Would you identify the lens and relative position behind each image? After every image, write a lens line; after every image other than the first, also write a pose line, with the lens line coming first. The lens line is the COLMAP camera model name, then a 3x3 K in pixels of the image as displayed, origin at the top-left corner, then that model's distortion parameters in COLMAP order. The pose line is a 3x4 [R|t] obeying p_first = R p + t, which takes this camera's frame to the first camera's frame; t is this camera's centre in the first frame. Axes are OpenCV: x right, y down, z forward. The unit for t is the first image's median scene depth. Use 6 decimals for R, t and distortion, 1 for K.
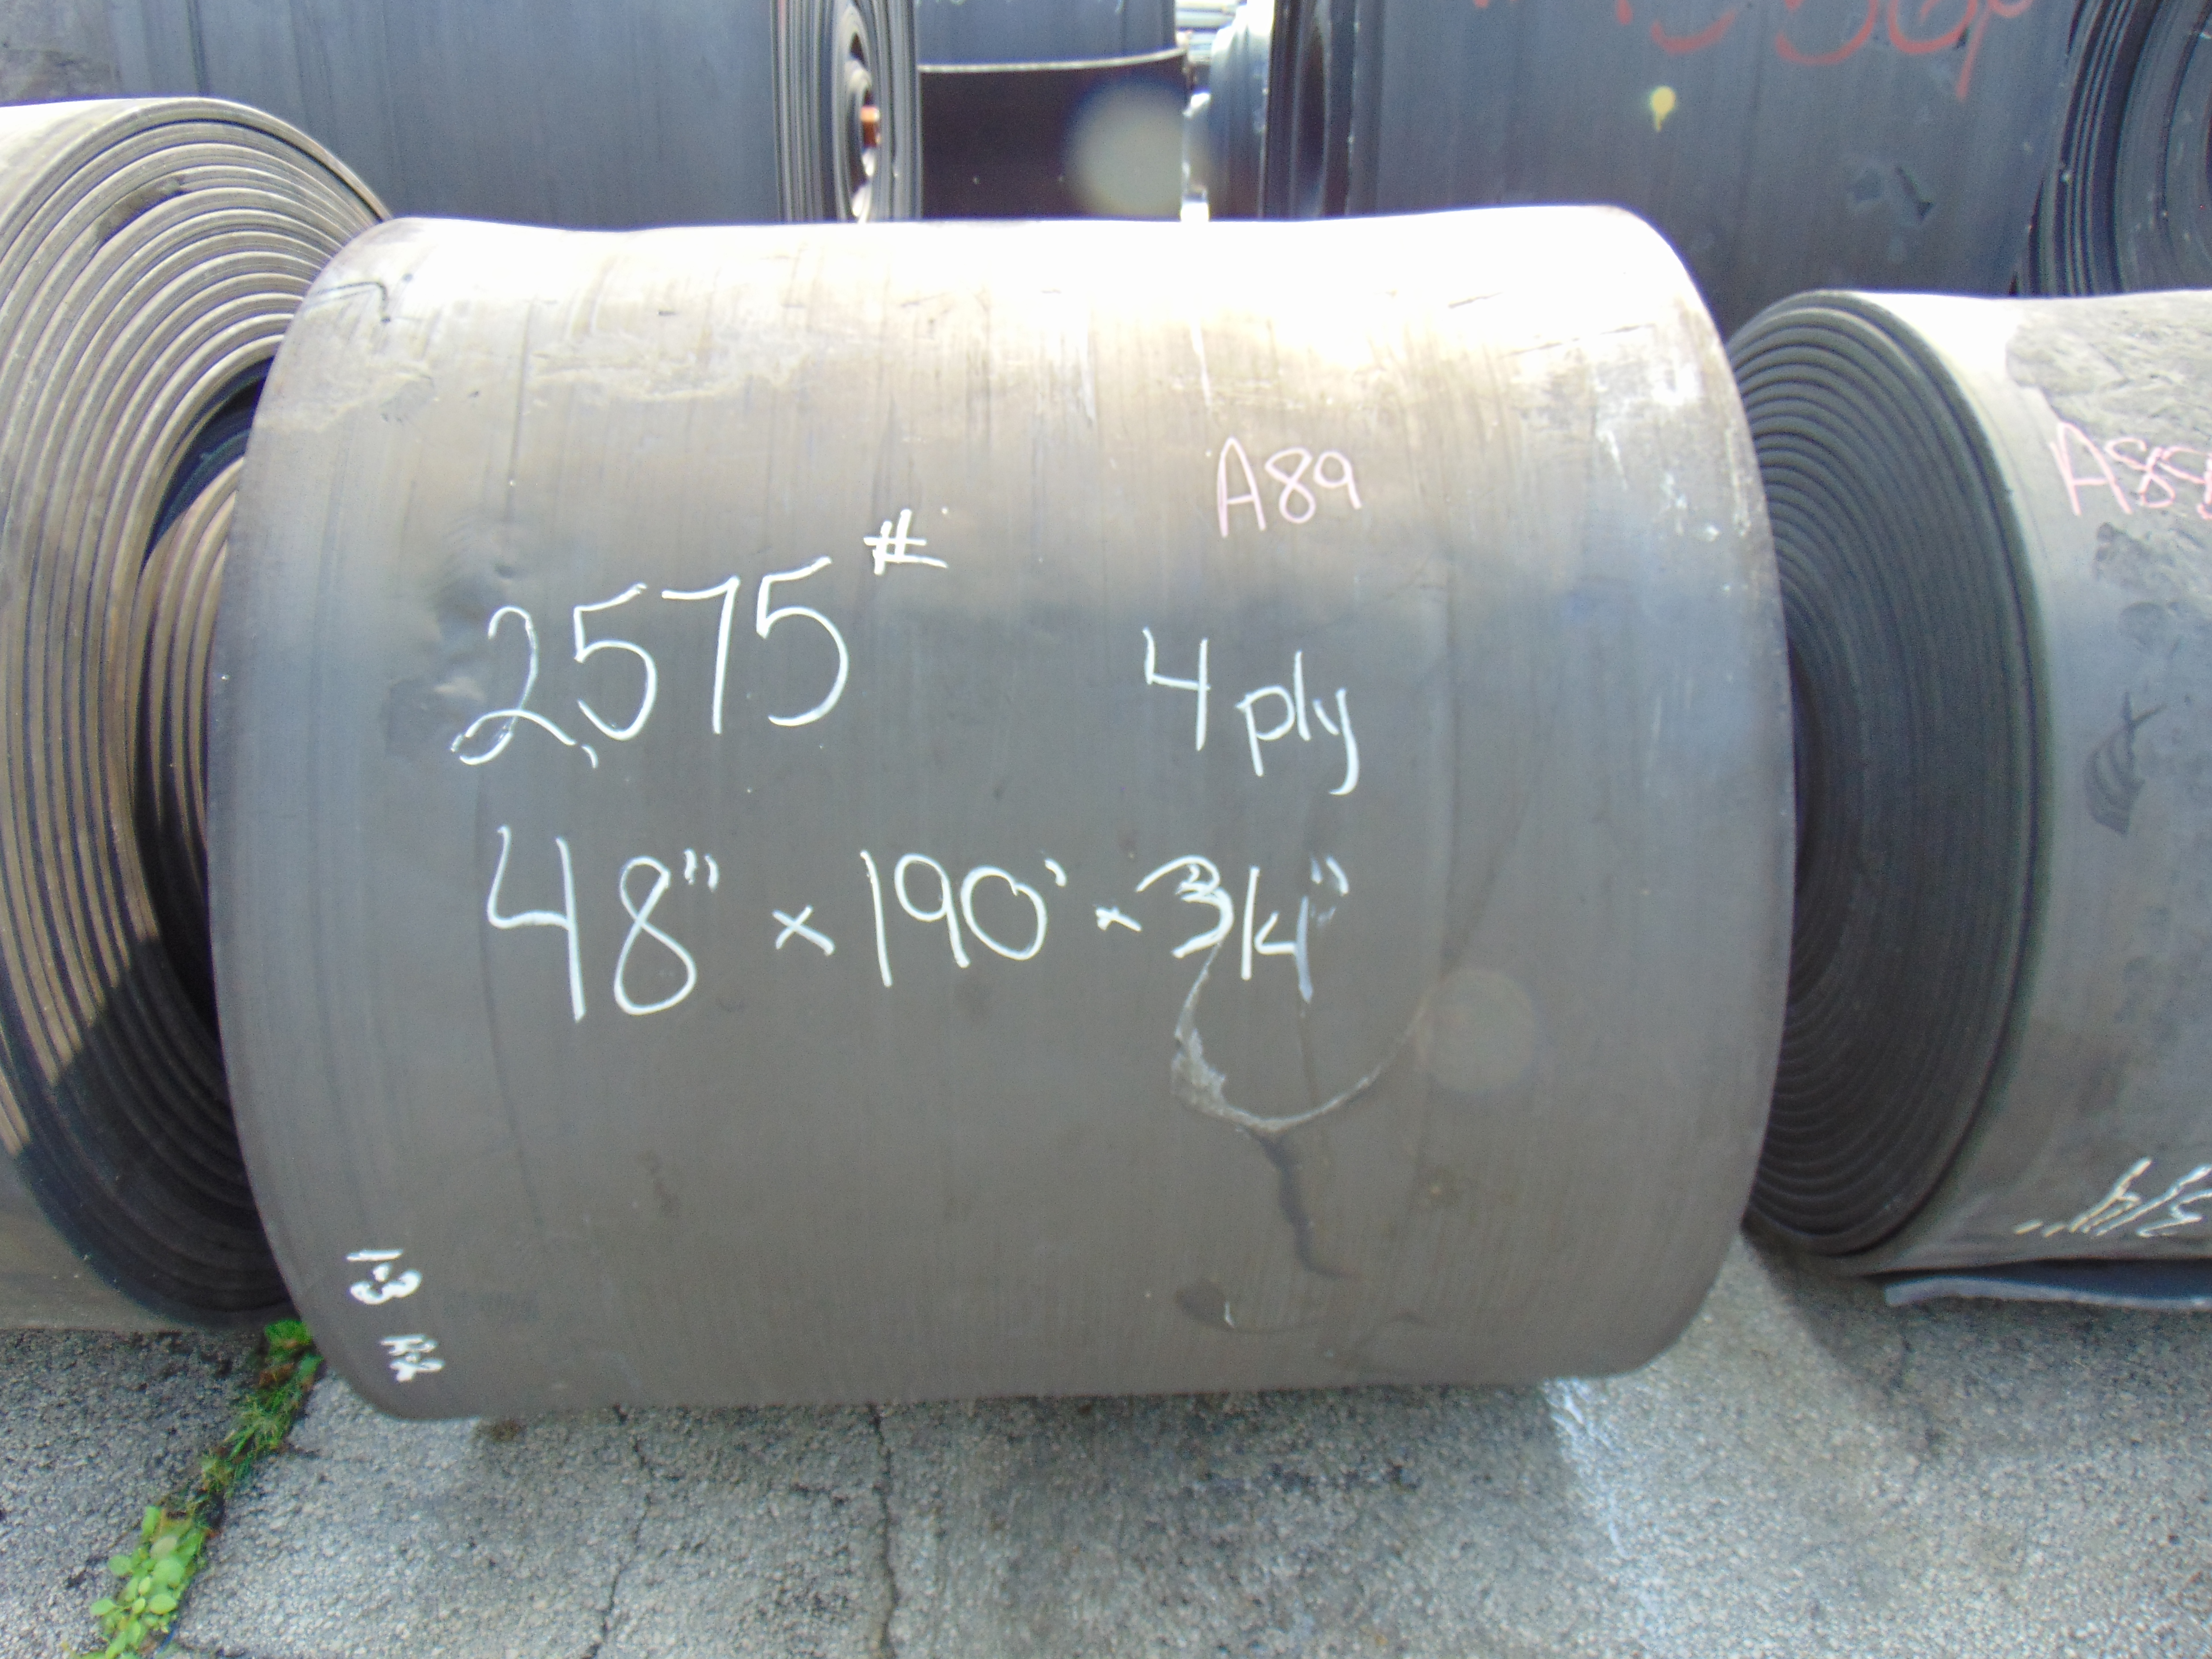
lens RADIAL K [[1689.0, 0, 1106.0], [0, 1689.0, 829.5], [0, 0, 1]] dist [-0.064696, 0.124392]
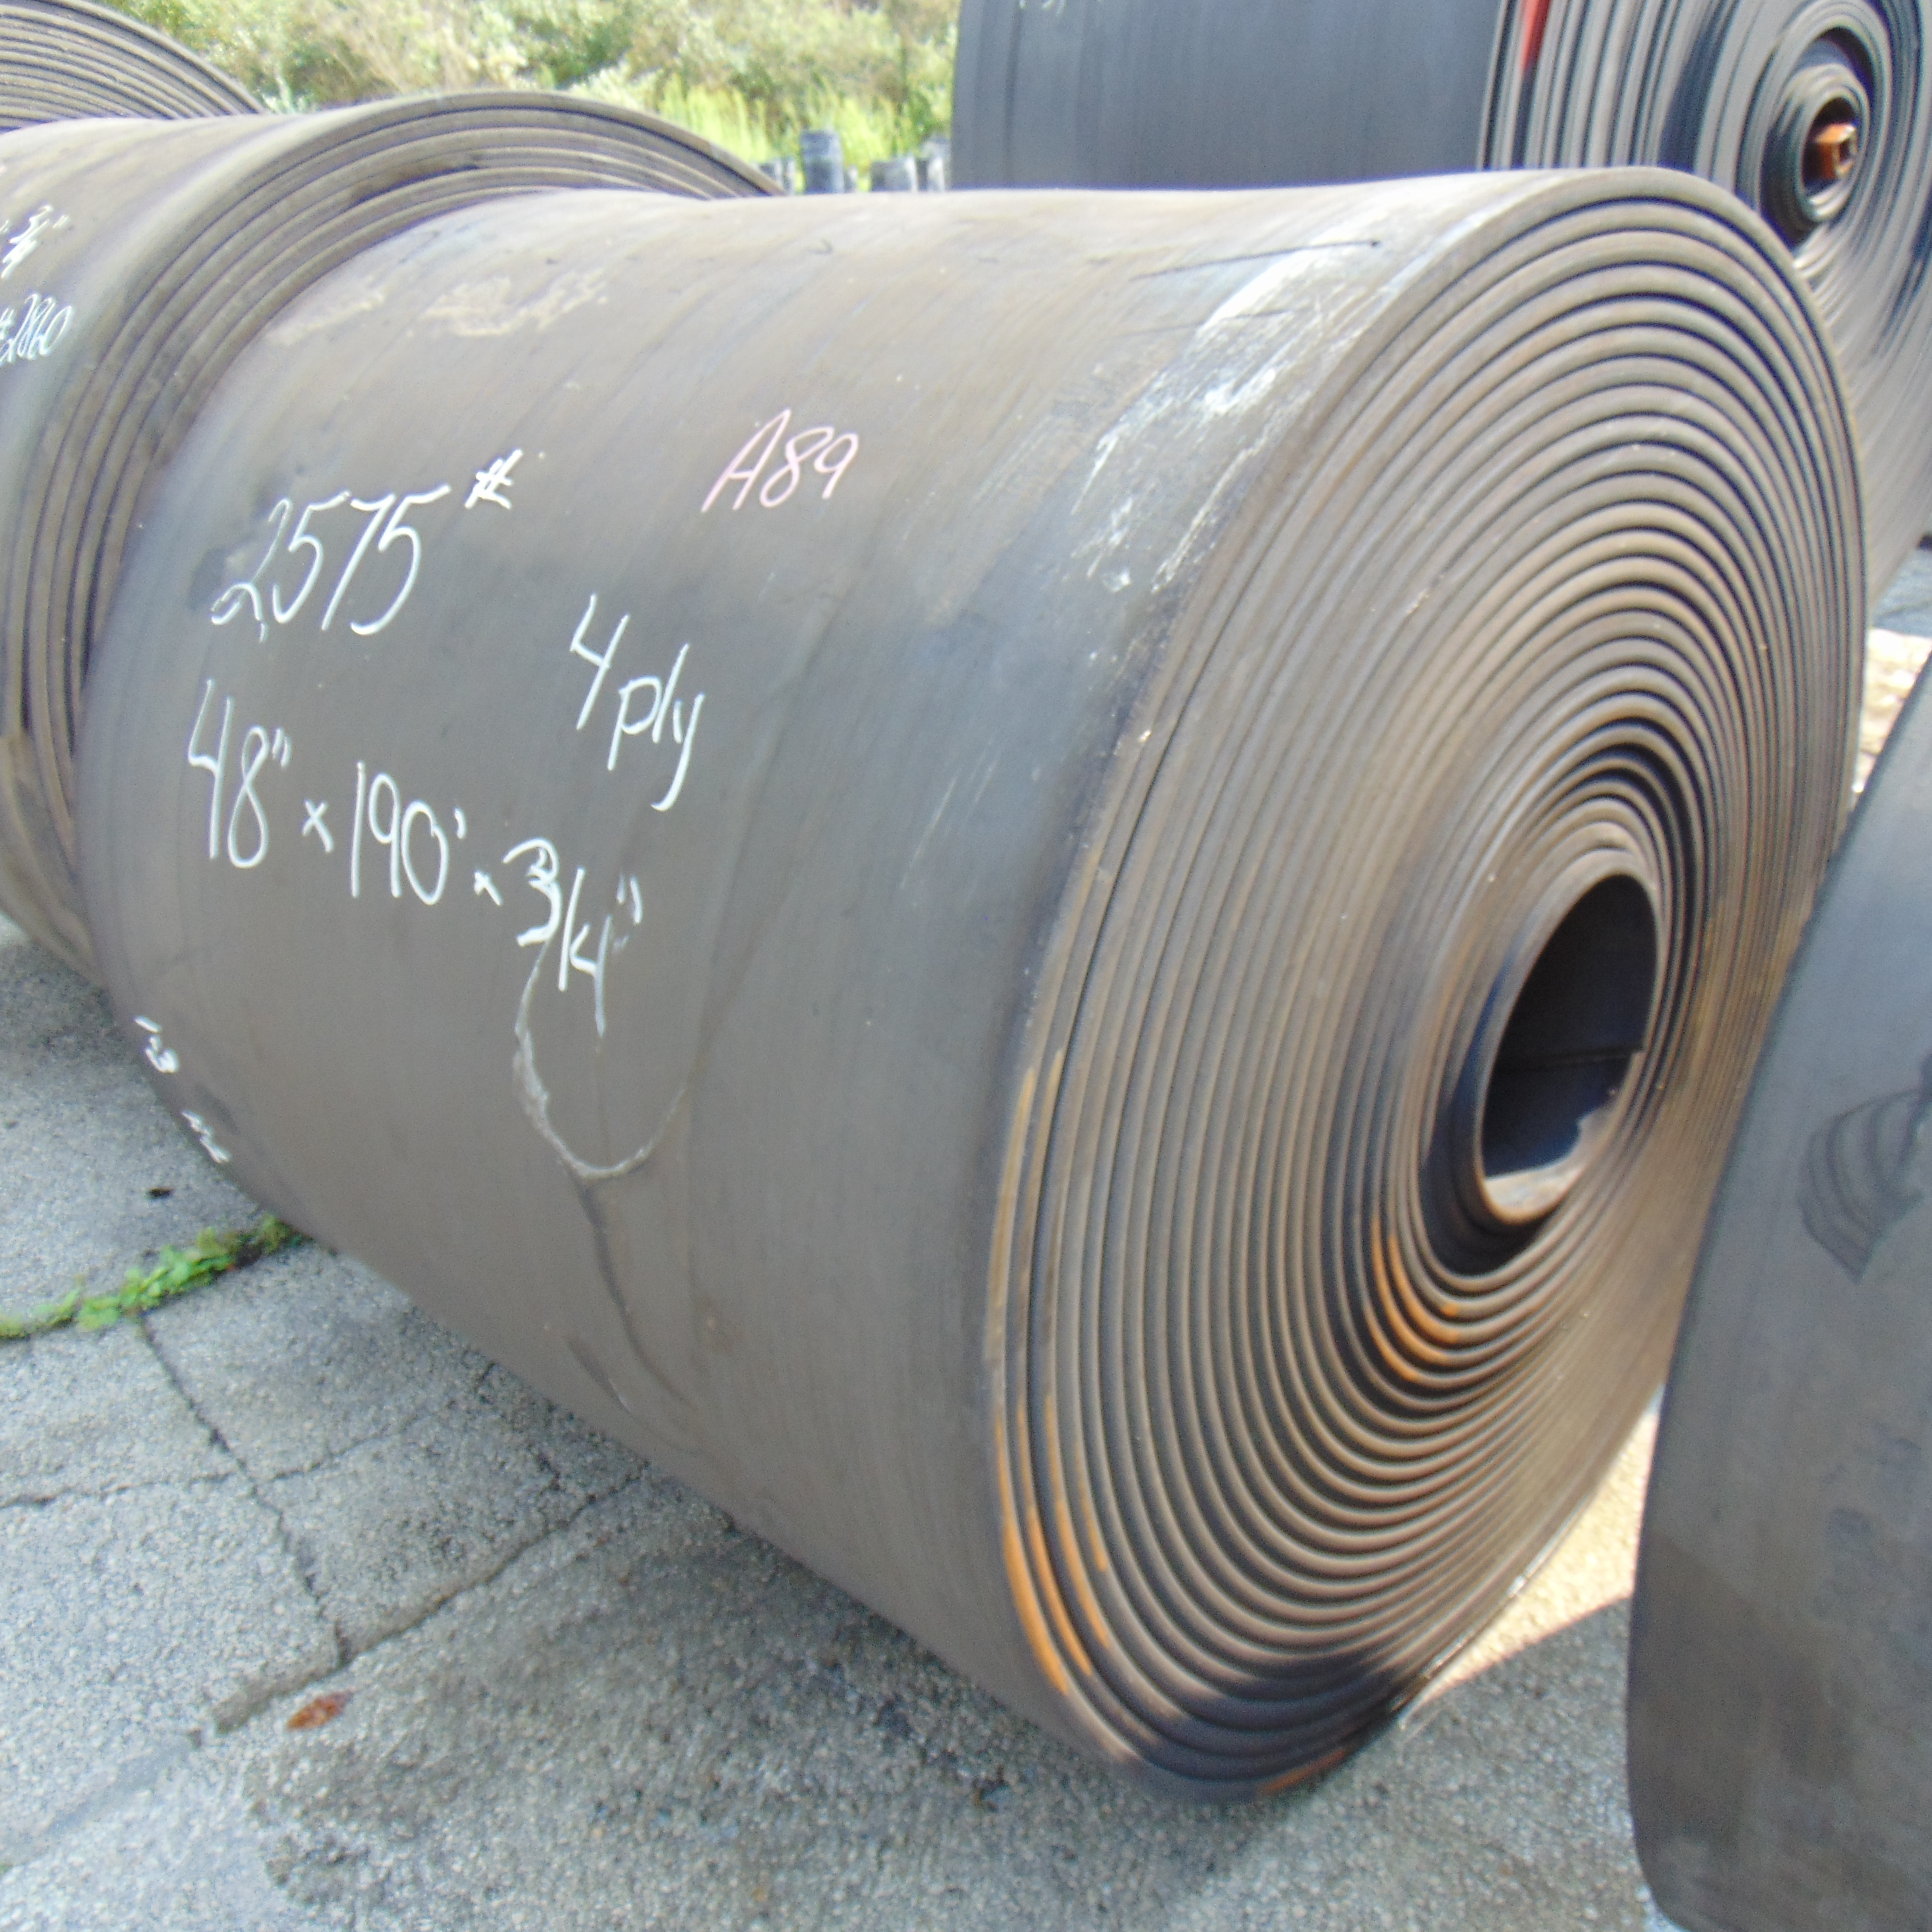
lens RADIAL K [[1980.6, 0, 966.0], [0, 1980.6, 966.0], [0, 0, 1]] dist [-0.078276, 0.148107]
pose [[0.687447, 0.266698, -0.675491, 0.915635], [-0.287524, 0.954076, 0.084076, -0.072163], [0.666893, 0.136422, 0.732559, 0.362719]]
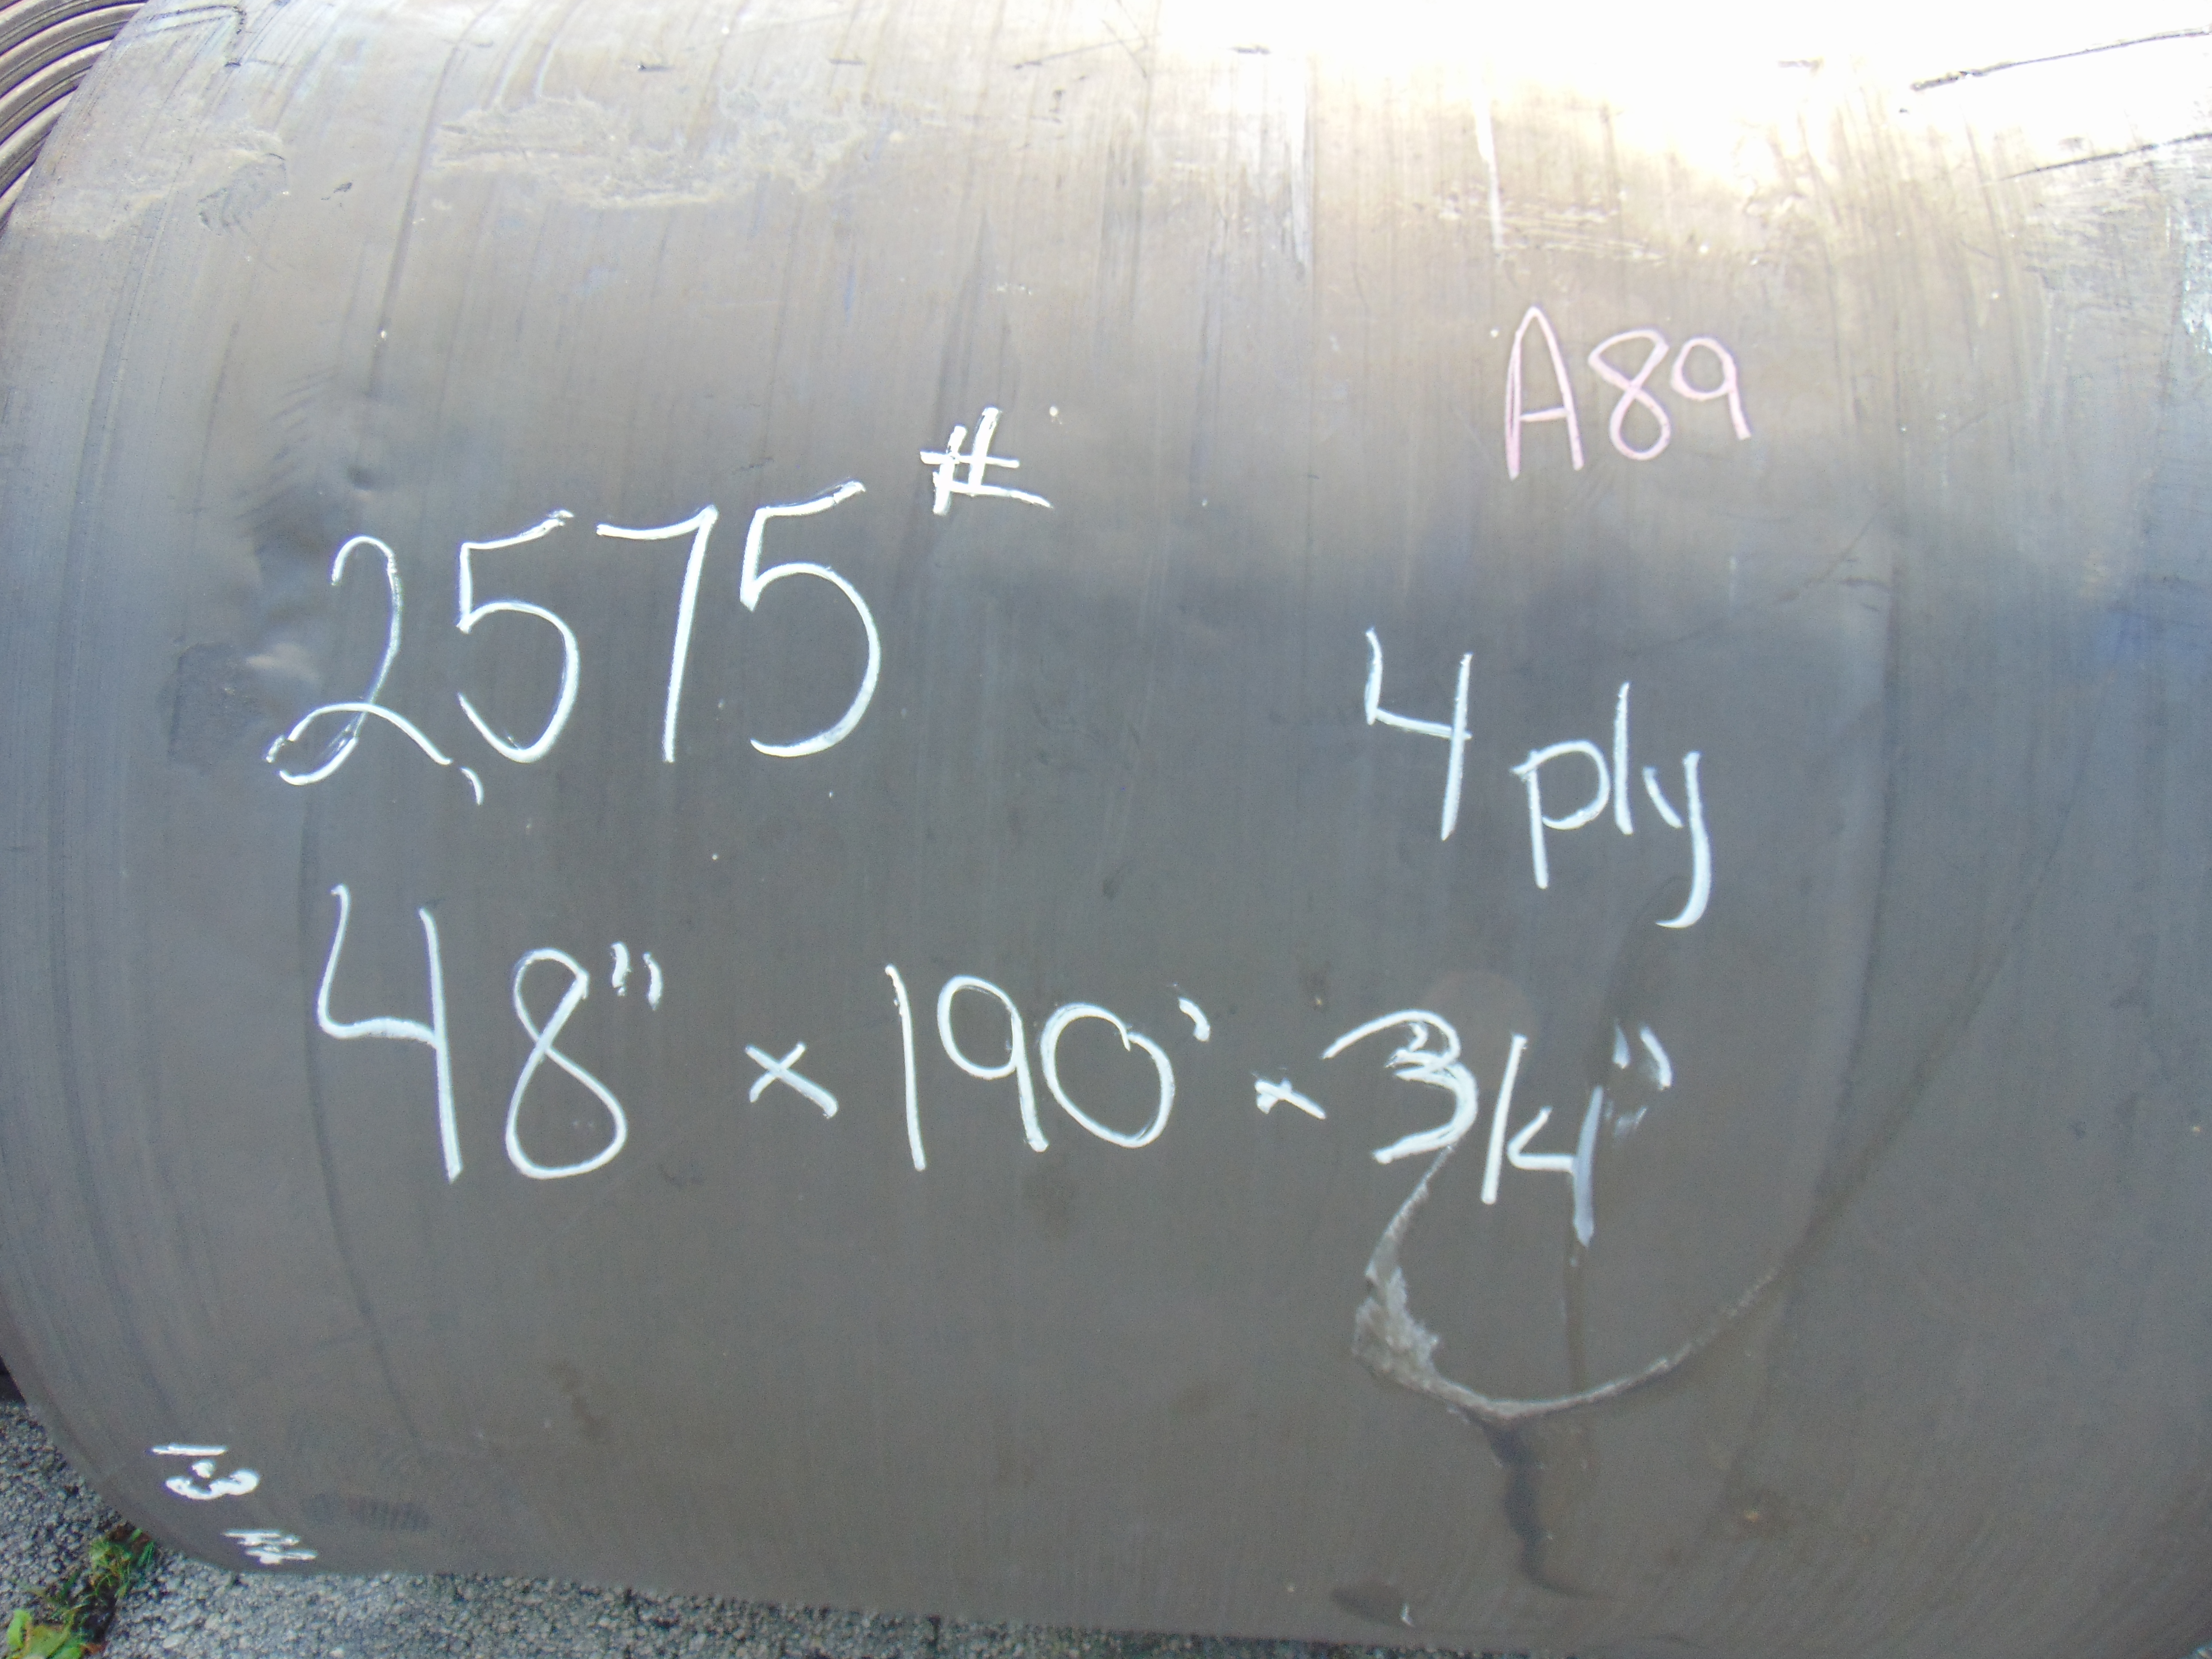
lens RADIAL K [[1656.8, 0, 1094.8], [0, 1656.8, 822.2], [0, 0, 1]] dist [-0.035903, 0.069184]
pose [[0.992631, 0.070468, -0.098579, -0.010719], [-0.059764, 0.992394, 0.107619, -0.105324], [0.105413, -0.100935, 0.989293, 0.385986]]
